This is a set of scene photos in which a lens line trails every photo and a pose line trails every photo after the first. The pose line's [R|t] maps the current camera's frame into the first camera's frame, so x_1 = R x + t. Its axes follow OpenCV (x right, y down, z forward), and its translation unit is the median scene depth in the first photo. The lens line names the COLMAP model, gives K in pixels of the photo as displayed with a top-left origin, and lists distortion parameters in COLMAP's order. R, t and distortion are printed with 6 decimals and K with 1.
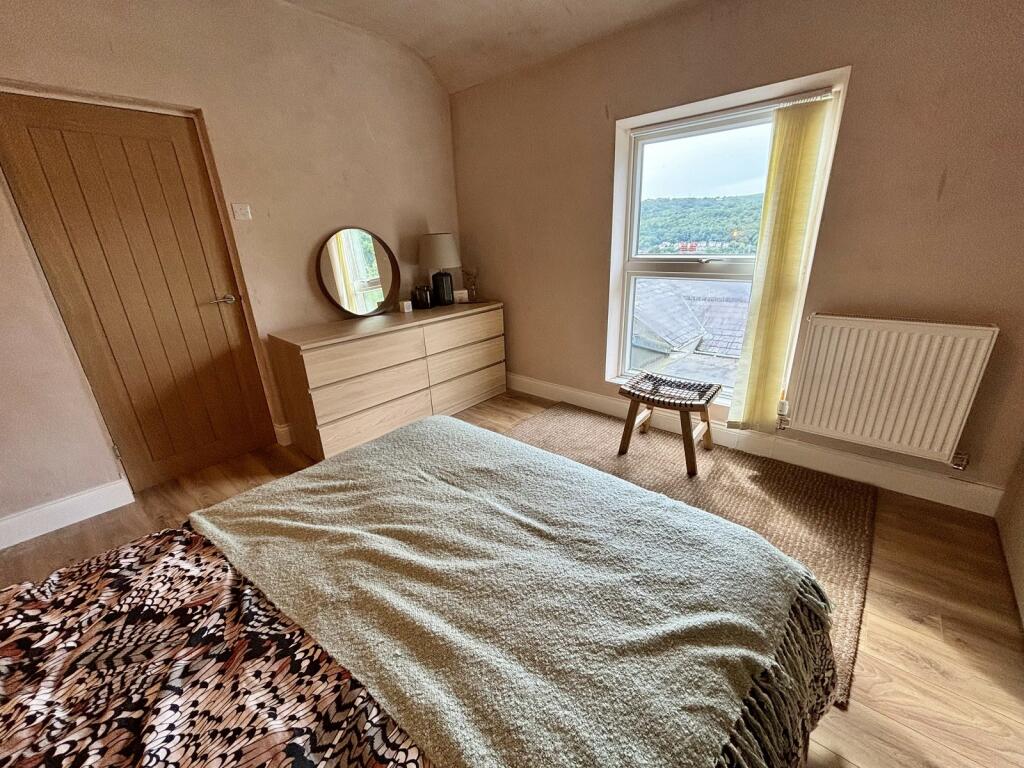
lens RADIAL K [[416.6, 0, 510.2], [0, 416.6, 385.4], [0, 0, 1]] dist [0.001117, 0.000671]
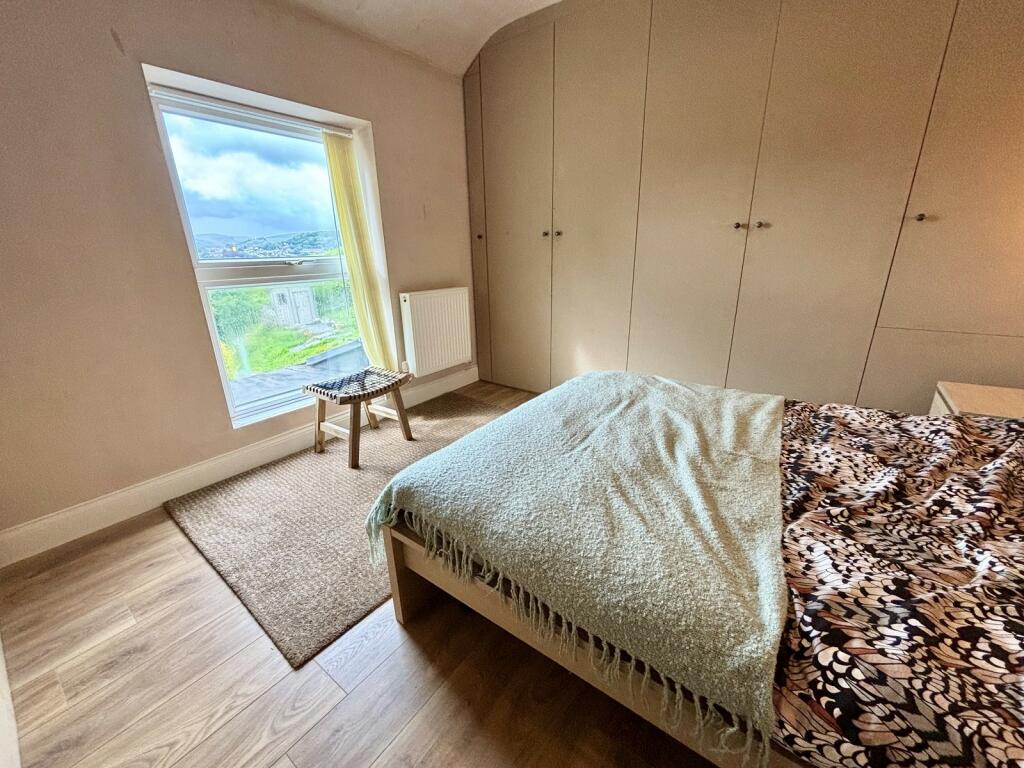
lens RADIAL K [[416.6, 0, 510.2], [0, 416.6, 385.4], [0, 0, 1]] dist [0.001117, 0.000671]
pose [[-0.095190, -0.270871, 0.957897, -1.404969], [0.358493, 0.888373, 0.286837, -0.322238], [-0.928666, 0.370704, 0.012541, 1.434380]]
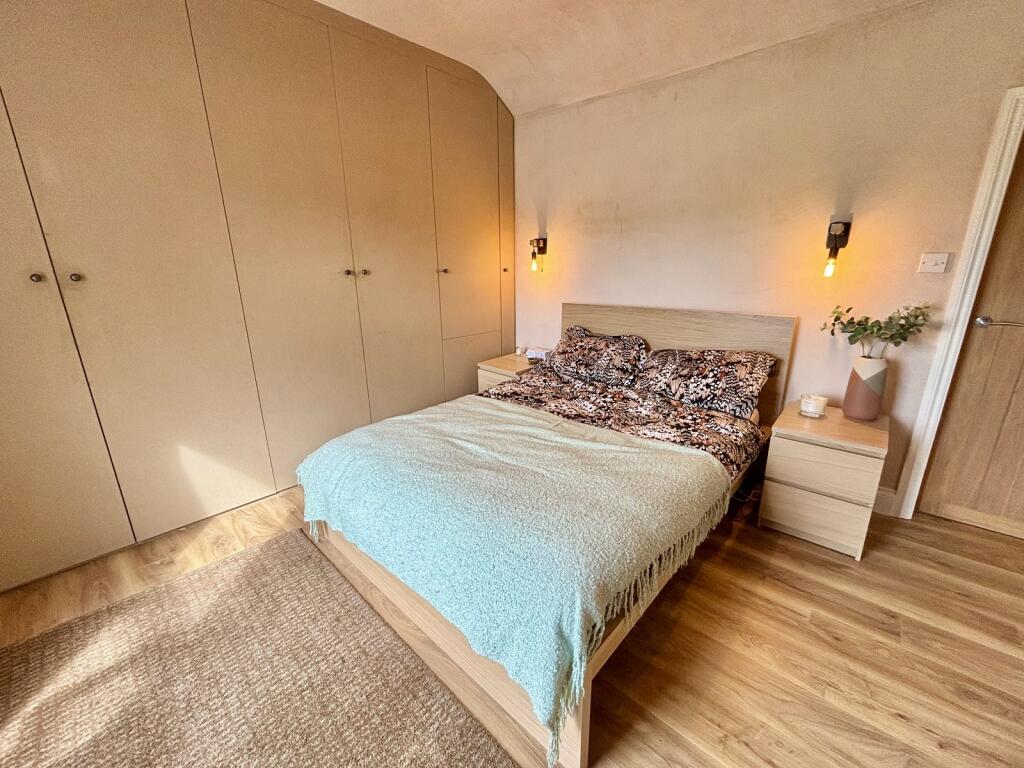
lens RADIAL K [[416.6, 0, 510.2], [0, 416.6, 385.4], [0, 0, 1]] dist [0.001117, 0.000671]
pose [[-0.998459, 0.047012, 0.029481, -0.216897], [0.055384, 0.811284, 0.582024, -0.806469], [0.003445, 0.582760, -0.812637, 2.333123]]
